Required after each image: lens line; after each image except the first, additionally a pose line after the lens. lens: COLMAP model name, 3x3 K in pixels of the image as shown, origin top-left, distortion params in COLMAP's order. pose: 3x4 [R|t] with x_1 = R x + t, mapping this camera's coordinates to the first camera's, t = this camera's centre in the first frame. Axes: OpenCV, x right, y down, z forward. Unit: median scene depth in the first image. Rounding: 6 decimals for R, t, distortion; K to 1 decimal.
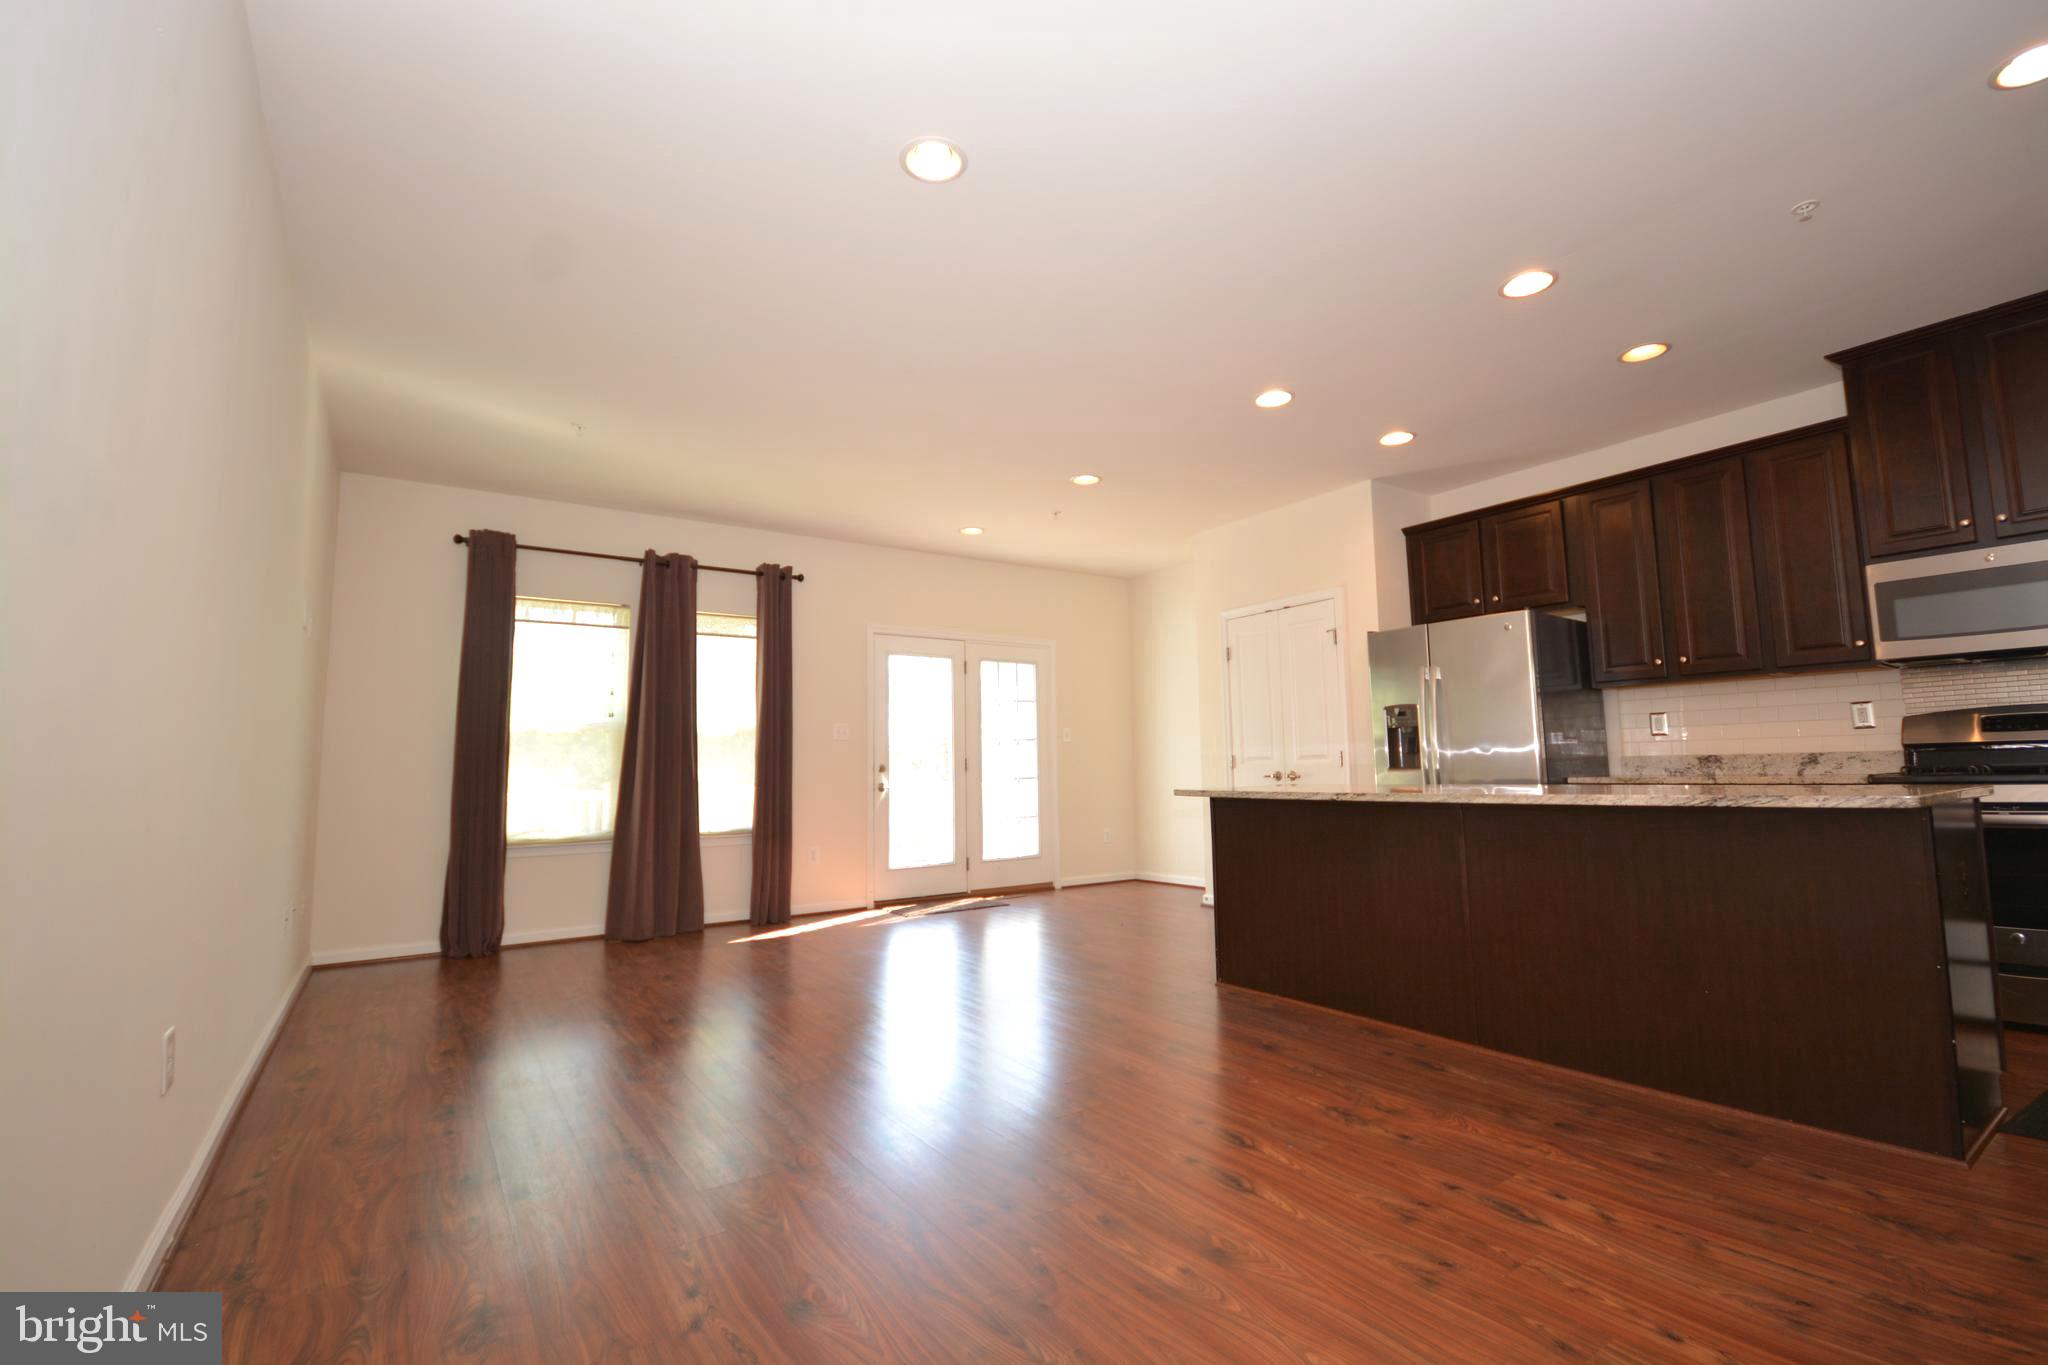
lens RADIAL K [[888.1, 0, 1018.5], [0, 888.1, 693.6], [0, 0, 1]] dist [-0.007203, -0.001234]
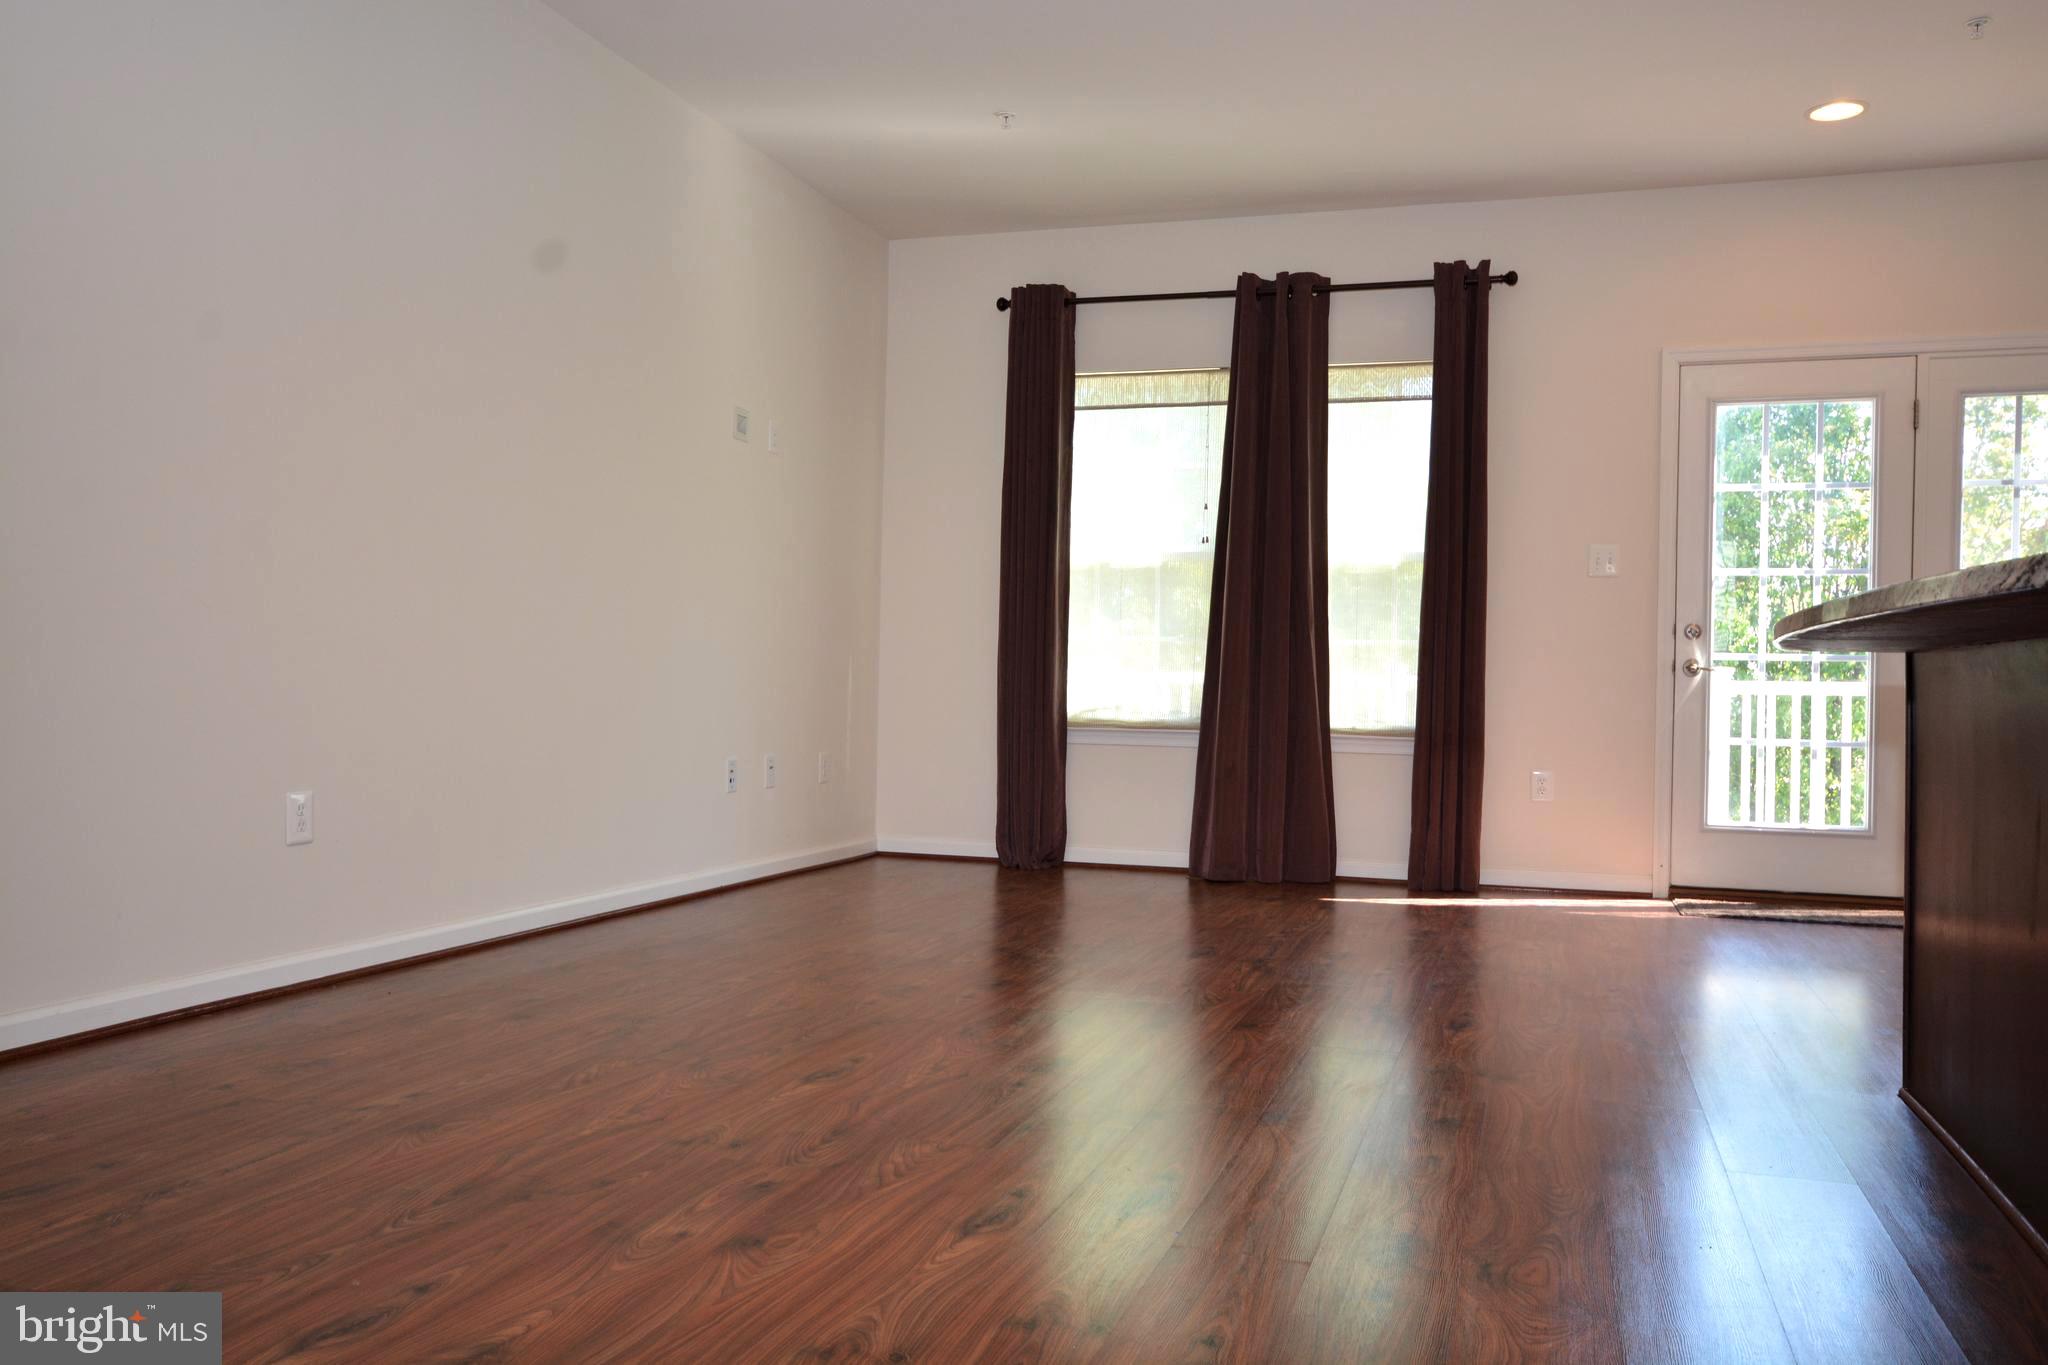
lens RADIAL K [[1665.0, 0, 1018.1], [0, 1665.0, 676.4], [0, 0, 1]] dist [0.007359, 0.017398]
pose [[0.625490, 0.027495, -0.779748, 0.410173], [0.039471, 0.996984, 0.066817, 0.036517], [0.779233, -0.072570, 0.622518, 0.119681]]
